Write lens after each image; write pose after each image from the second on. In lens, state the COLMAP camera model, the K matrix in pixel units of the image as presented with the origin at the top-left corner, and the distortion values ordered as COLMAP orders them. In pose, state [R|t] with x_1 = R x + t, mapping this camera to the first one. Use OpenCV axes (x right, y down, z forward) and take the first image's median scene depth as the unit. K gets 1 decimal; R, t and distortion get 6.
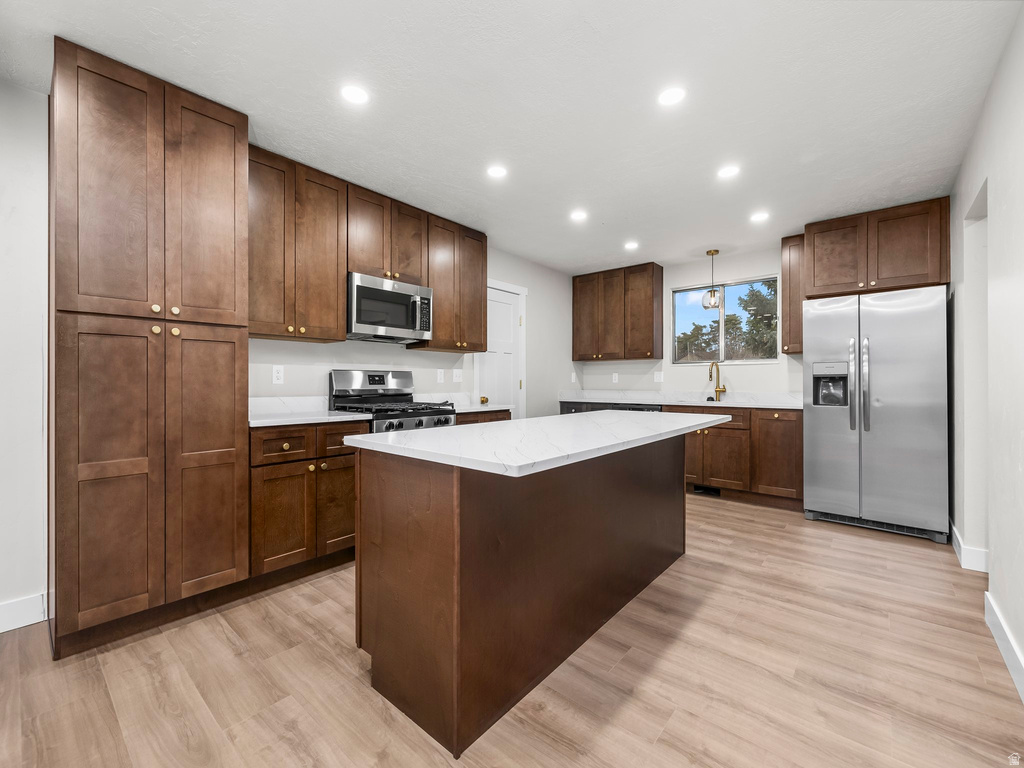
lens RADIAL K [[435.3, 0, 512.0], [0, 435.3, 384.0], [0, 0, 1]] dist [0.001849, 0.000428]
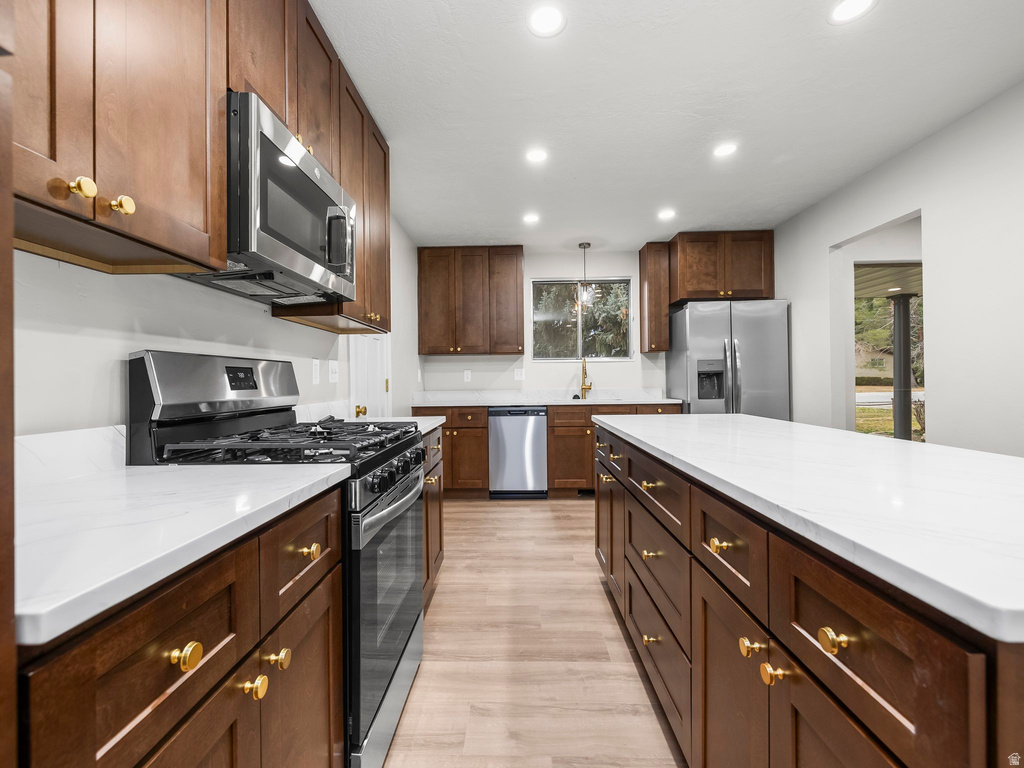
lens RADIAL K [[429.3, 0, 505.9], [0, 429.3, 381.8], [0, 0, 1]] dist [-0.001719, -0.000667]
pose [[0.777179, -0.012000, 0.629165, -0.300670], [0.015885, 0.999874, -0.000551, -0.001370], [-0.629079, 0.010422, 0.777272, 0.403250]]
